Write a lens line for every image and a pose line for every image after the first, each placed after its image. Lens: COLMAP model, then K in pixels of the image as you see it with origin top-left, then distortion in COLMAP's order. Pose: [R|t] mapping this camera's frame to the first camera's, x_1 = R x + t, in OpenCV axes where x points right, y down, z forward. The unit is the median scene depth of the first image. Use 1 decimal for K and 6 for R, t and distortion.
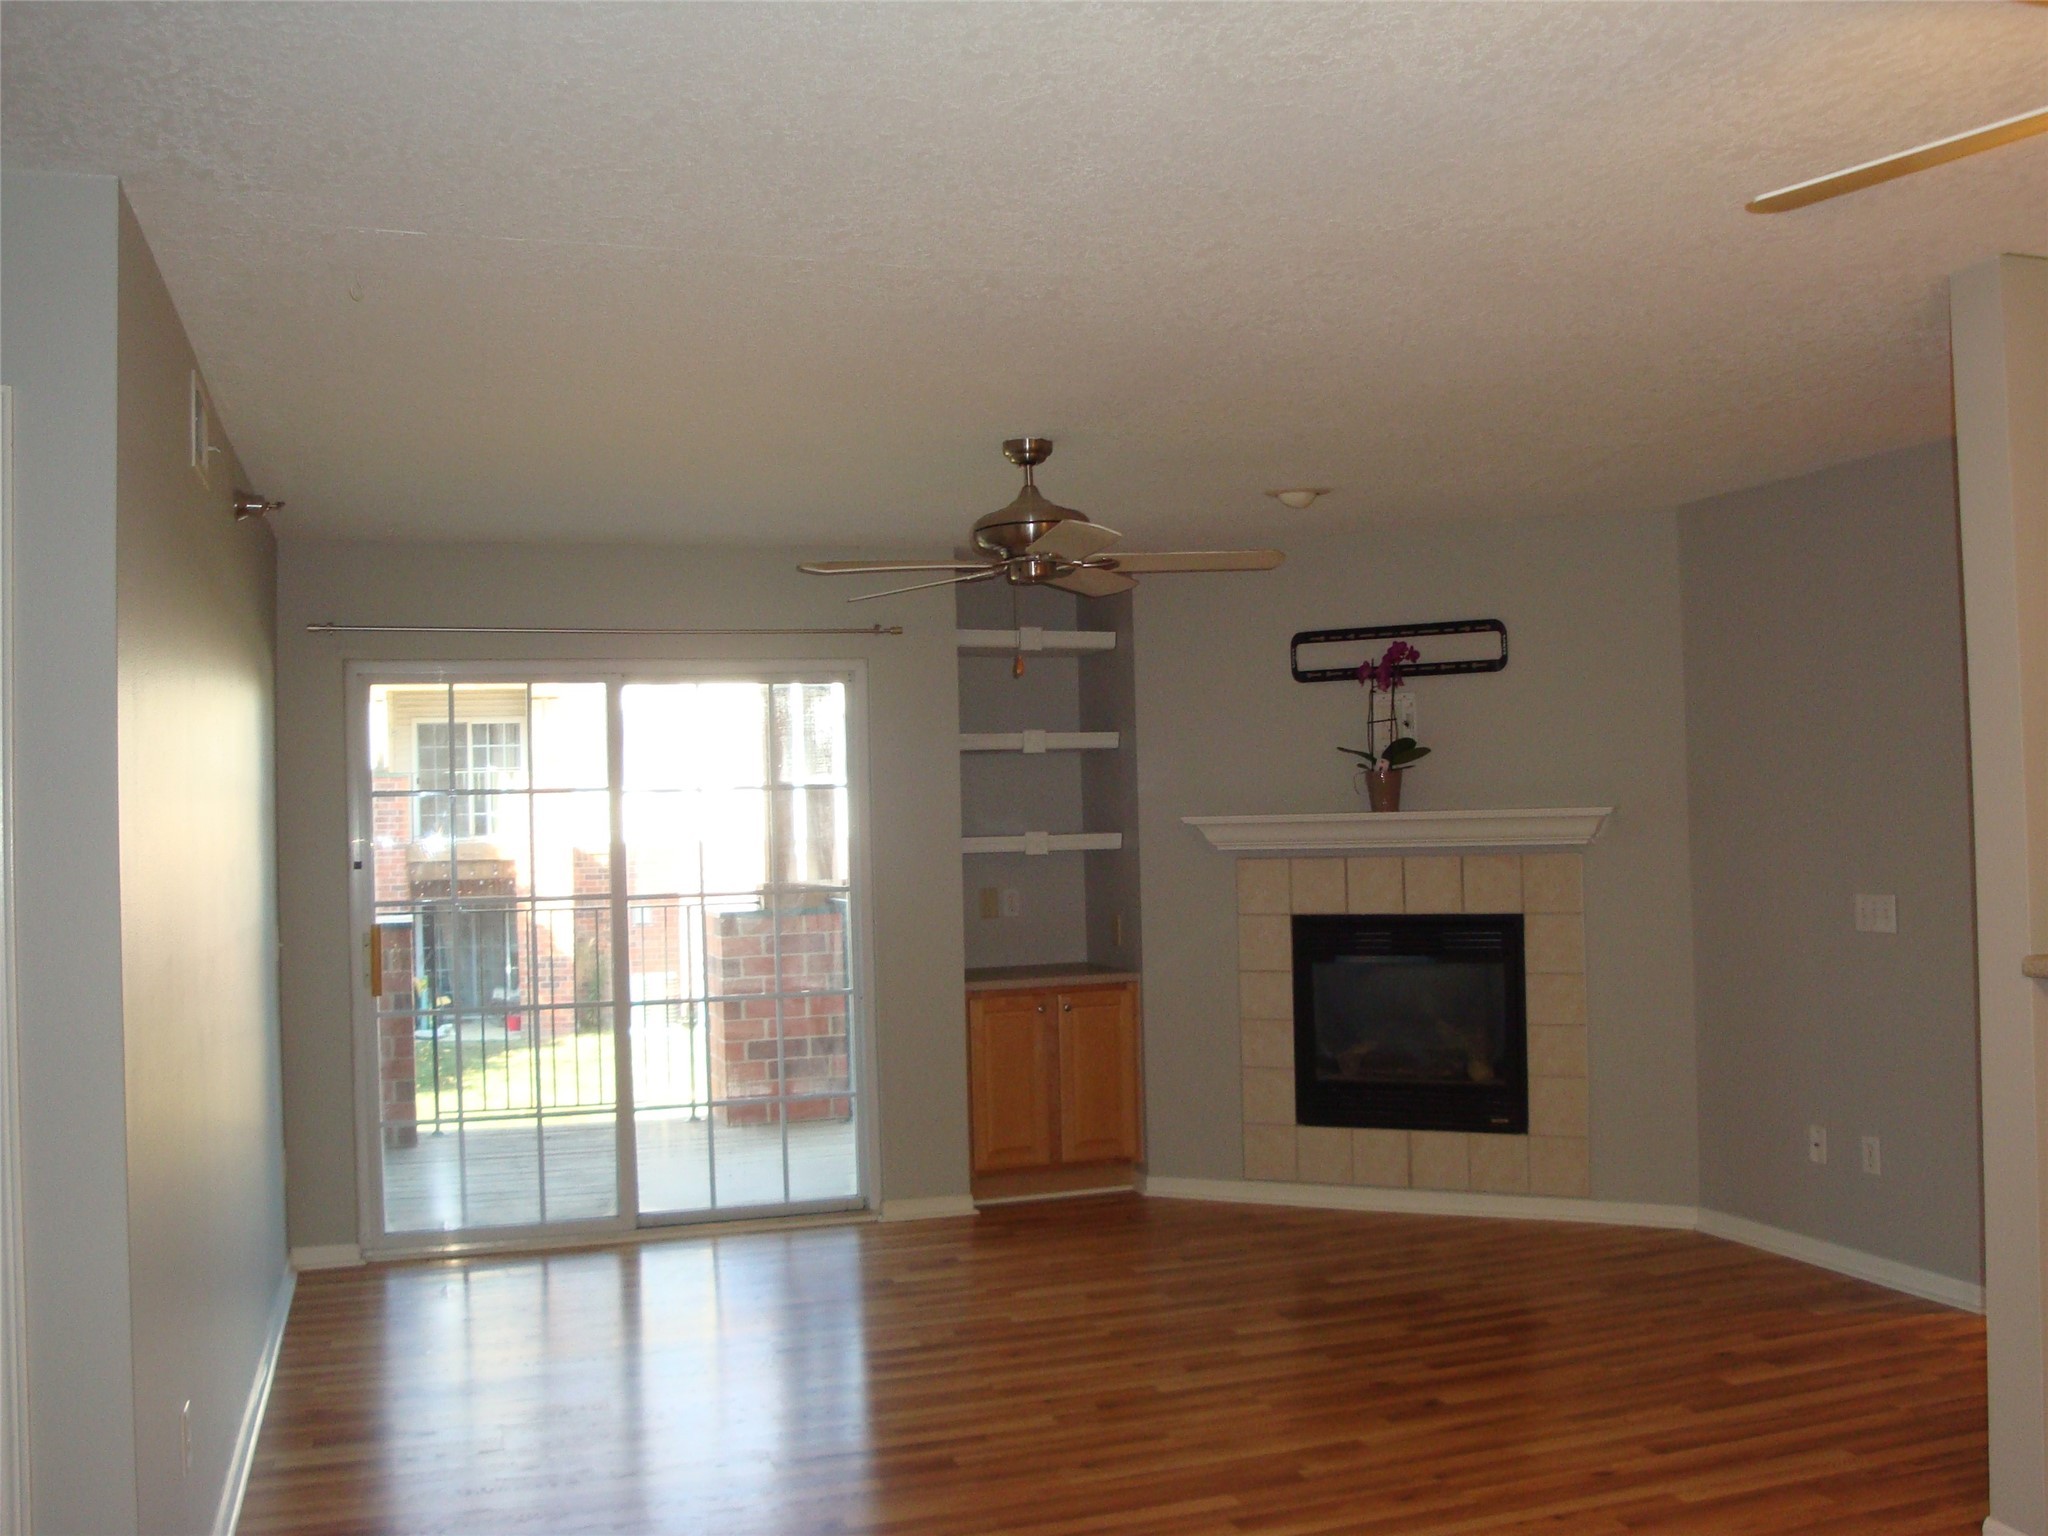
lens RADIAL K [[1837.8, 0, 1026.4], [0, 1837.8, 772.6], [0, 0, 1]] dist [-0.153169, 0.128281]
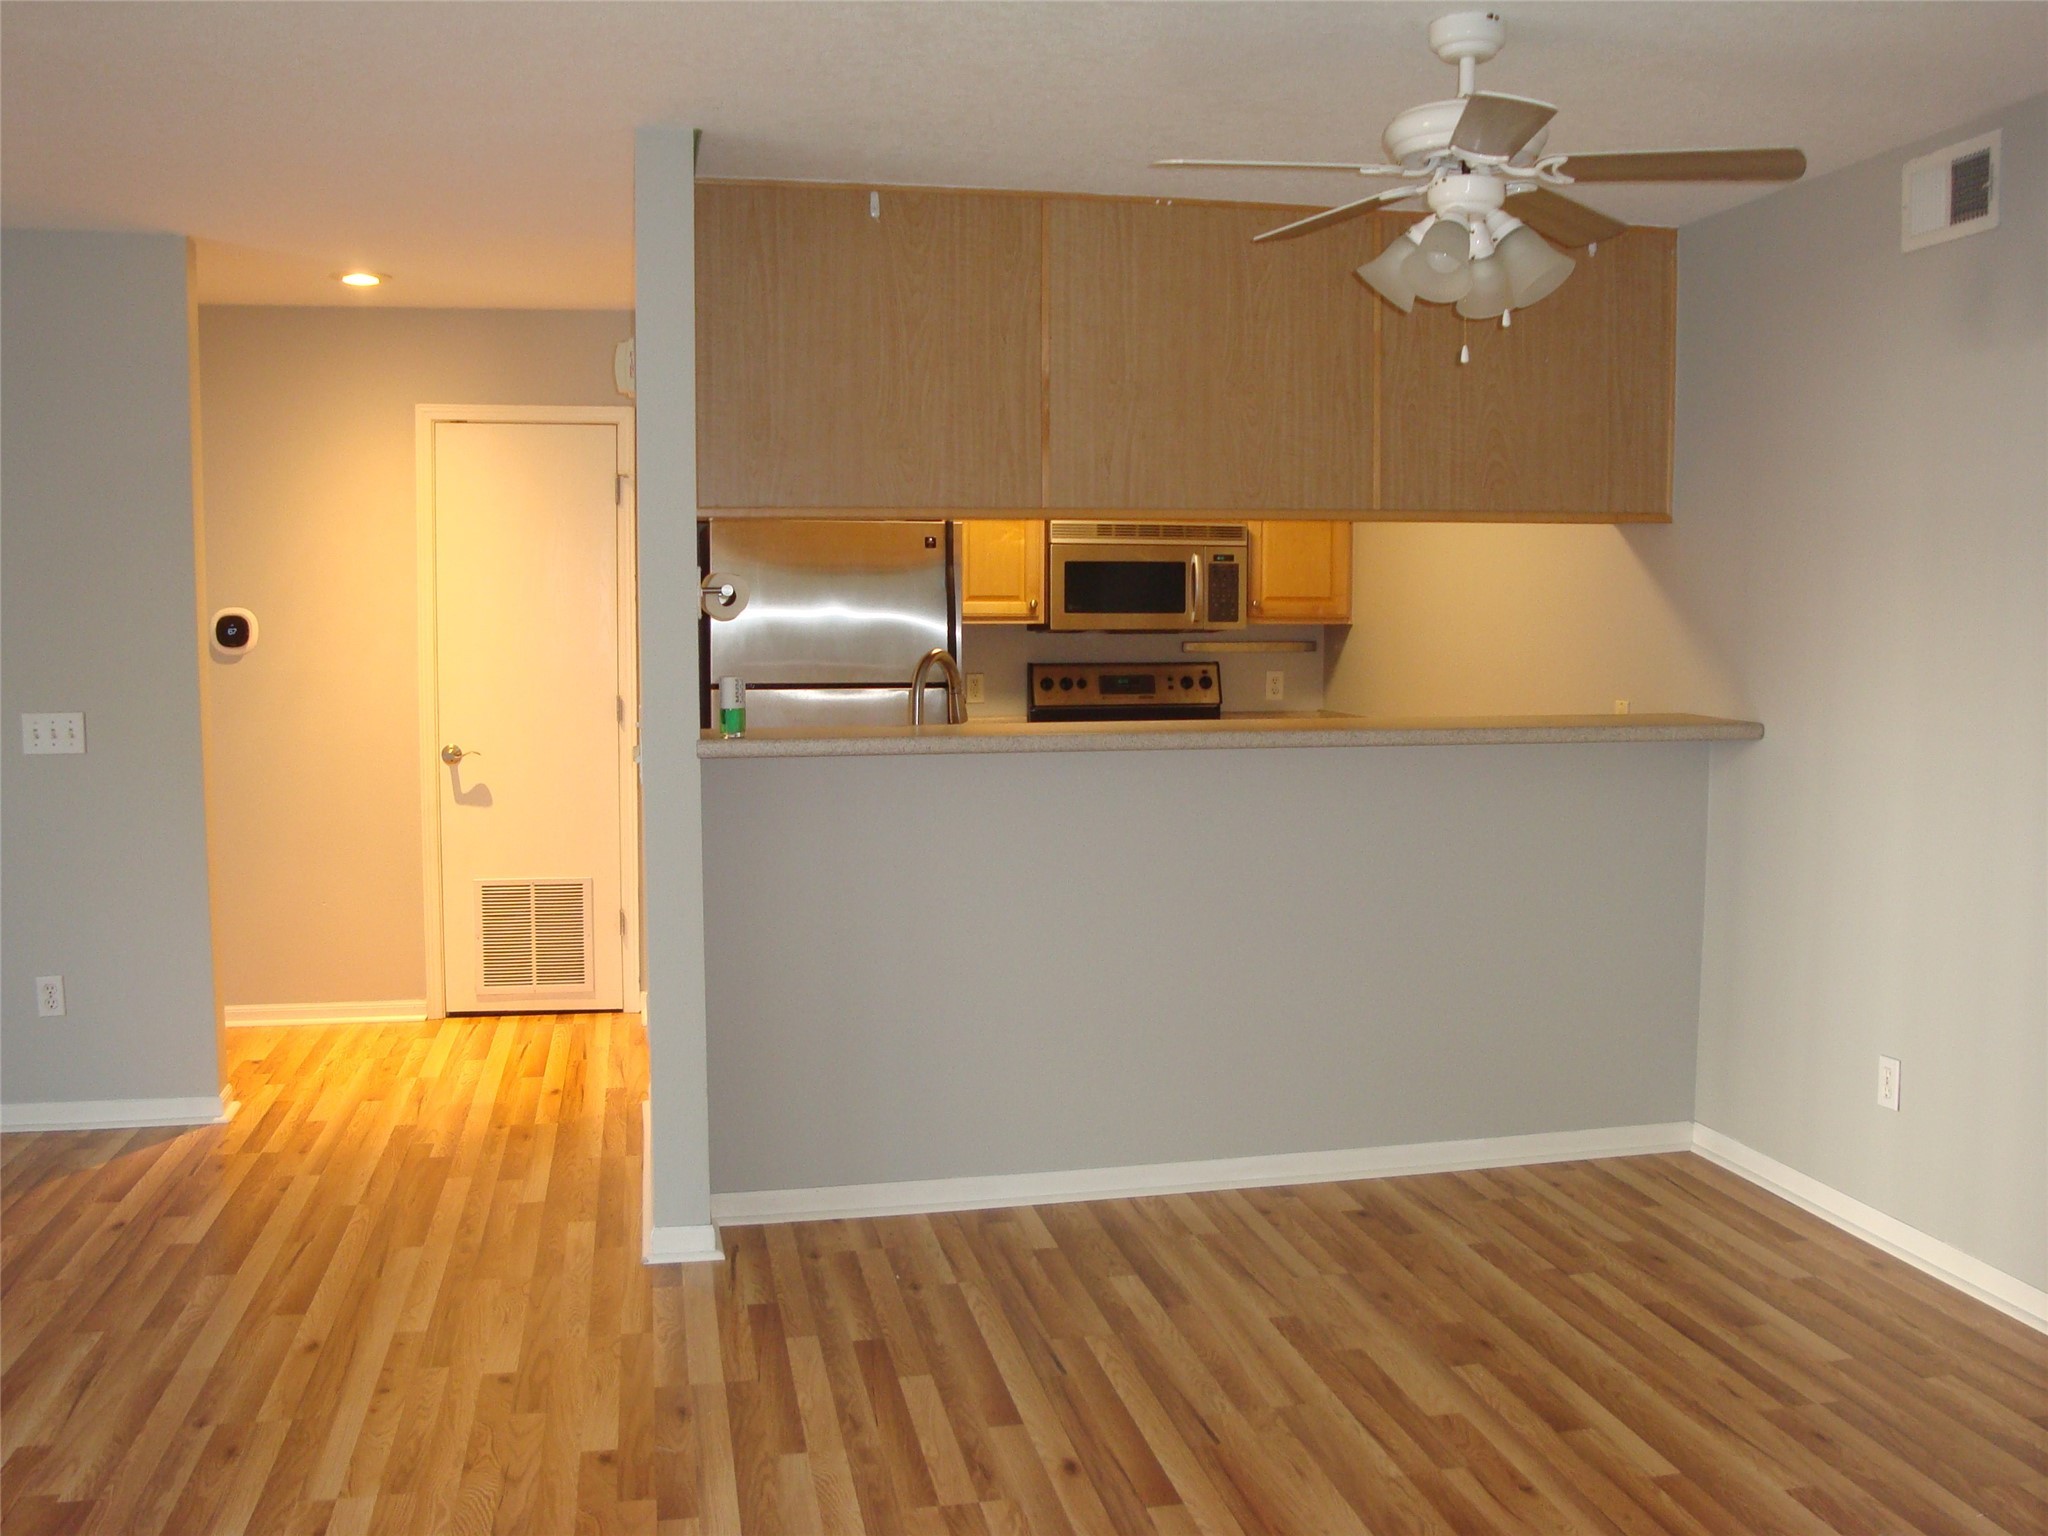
lens RADIAL K [[1837.8, 0, 1037.3], [0, 1837.8, 766.8], [0, 0, 1]] dist [-0.153169, 0.128281]
pose [[0.116477, -0.062000, 0.991256, -0.308308], [-0.028827, 0.997418, 0.065773, 0.017819], [-0.992775, -0.036236, 0.114389, 0.326785]]
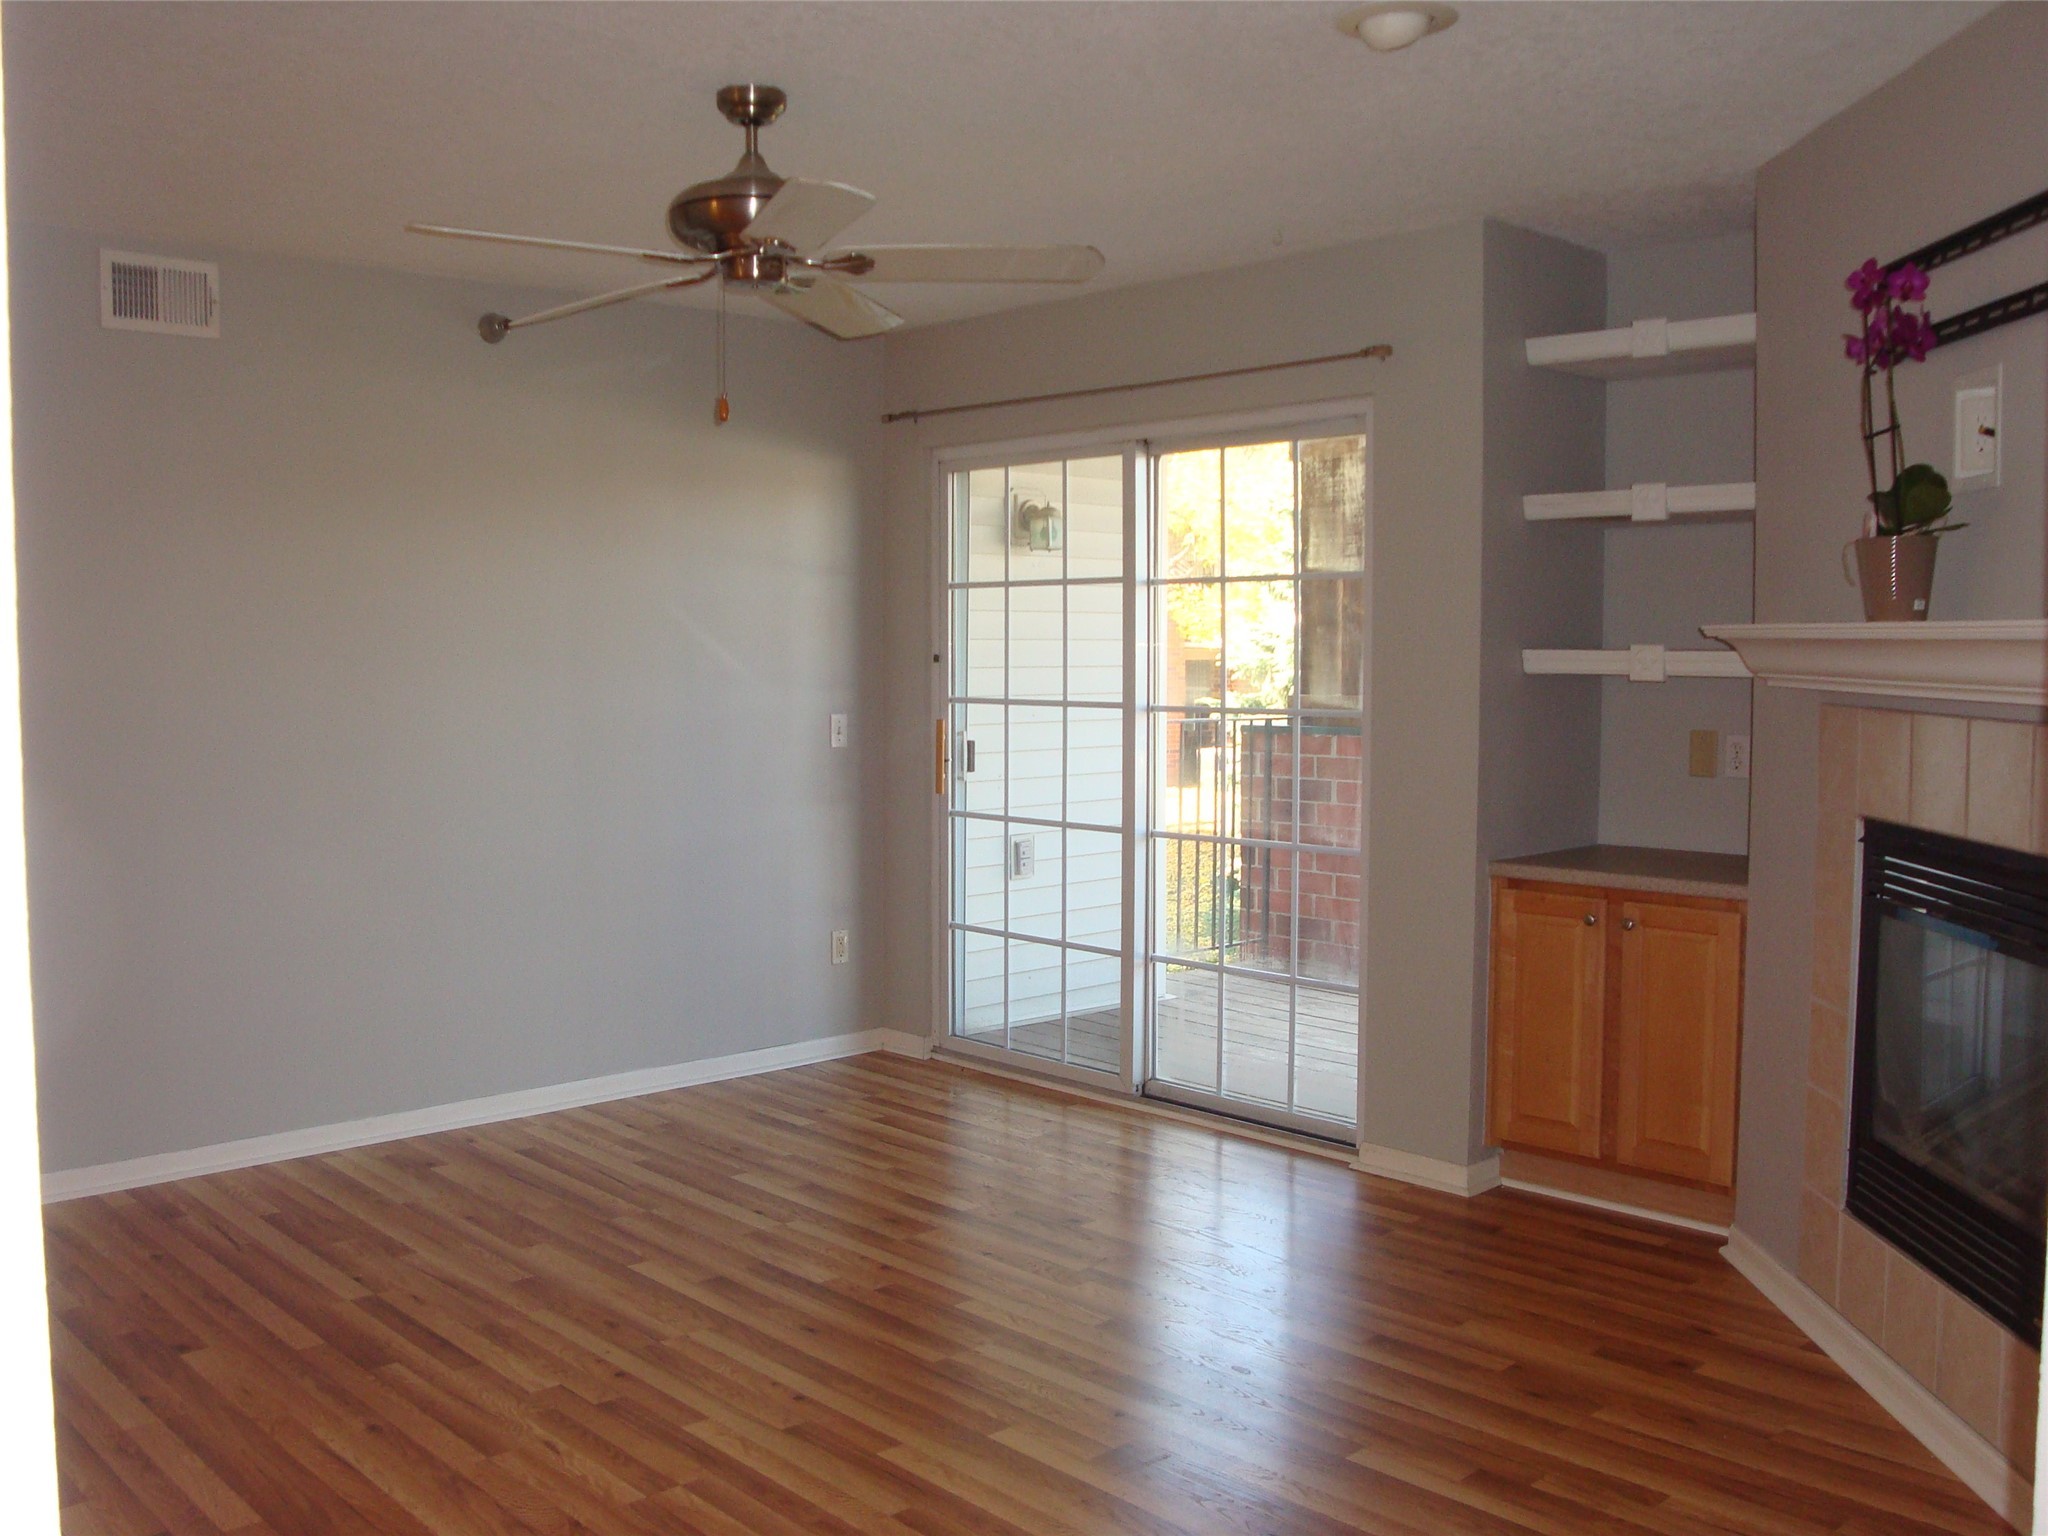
lens RADIAL K [[1837.8, 0, 1013.7], [0, 1837.8, 759.9], [0, 0, 1]] dist [-0.153169, 0.128281]
pose [[0.415225, 0.083764, -0.905854, 0.532867], [0.010710, 0.995233, 0.096938, 0.009761], [0.909656, -0.049953, 0.412348, 0.598142]]
